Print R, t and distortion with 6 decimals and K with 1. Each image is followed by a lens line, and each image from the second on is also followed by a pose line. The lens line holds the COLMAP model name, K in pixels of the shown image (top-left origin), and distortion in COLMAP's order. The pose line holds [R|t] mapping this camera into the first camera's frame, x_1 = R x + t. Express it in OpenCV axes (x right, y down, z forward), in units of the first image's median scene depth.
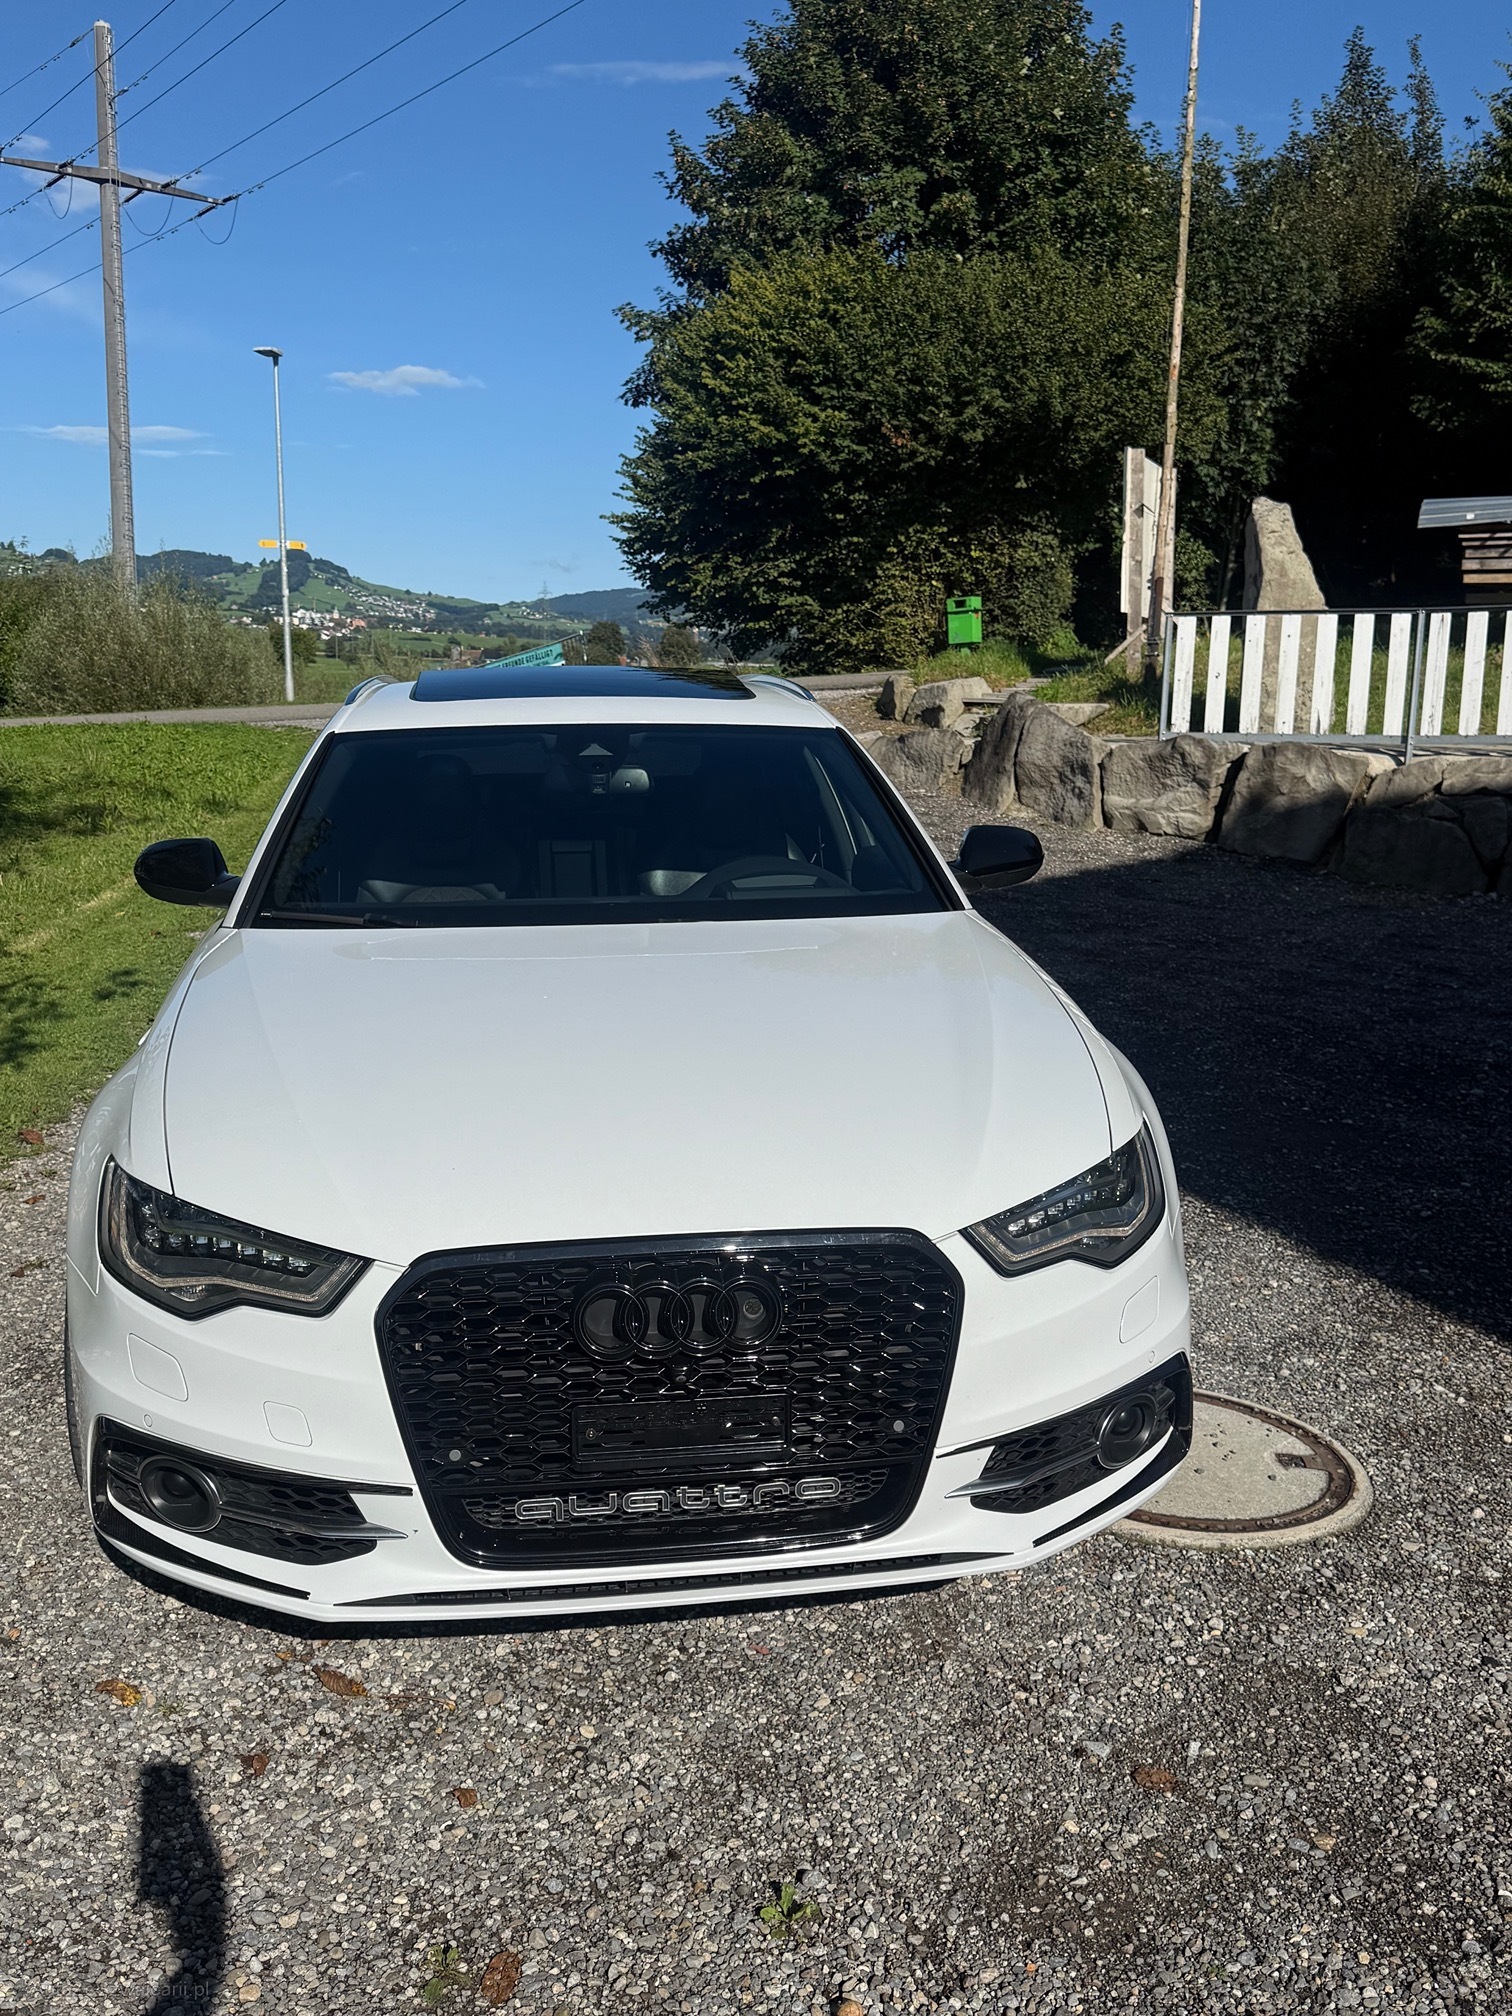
lens RADIAL K [[1898.5, 0, 756.0], [0, 1898.5, 1008.0], [0, 0, 1]] dist [0.197212, -0.472142]
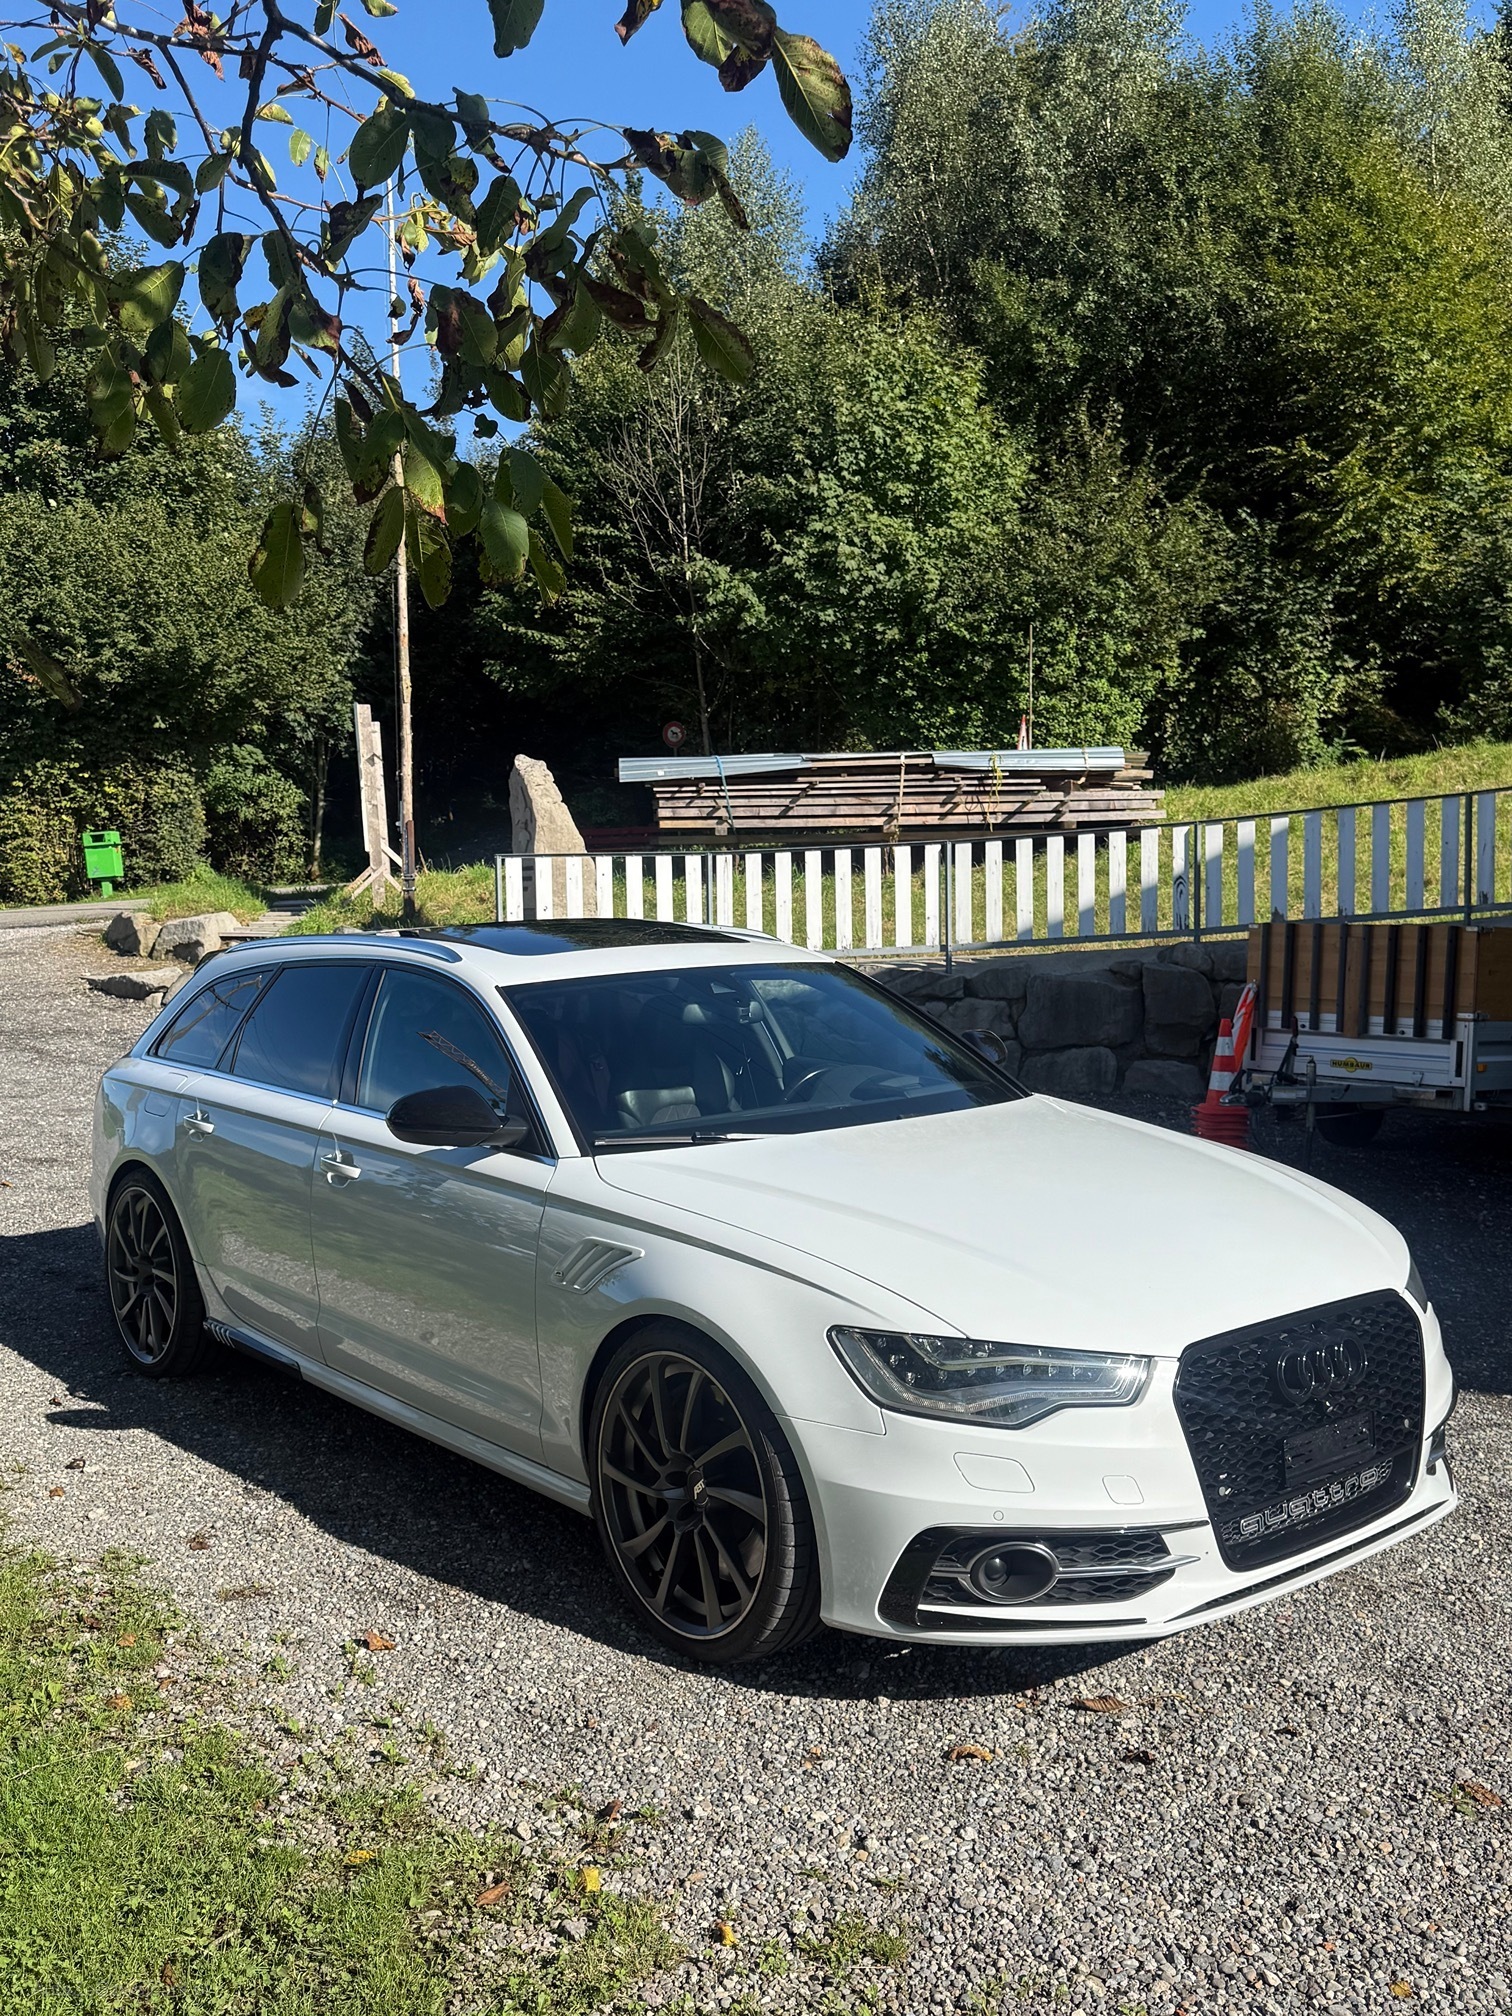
lens RADIAL K [[1898.5, 0, 756.0], [0, 1898.5, 1008.0], [0, 0, 1]] dist [0.197212, -0.472142]
pose [[0.847039, -0.053525, 0.528830, -0.137980], [0.113760, 0.990119, -0.081998, -0.004262], [-0.519215, 0.129615, 0.844758, -0.004938]]
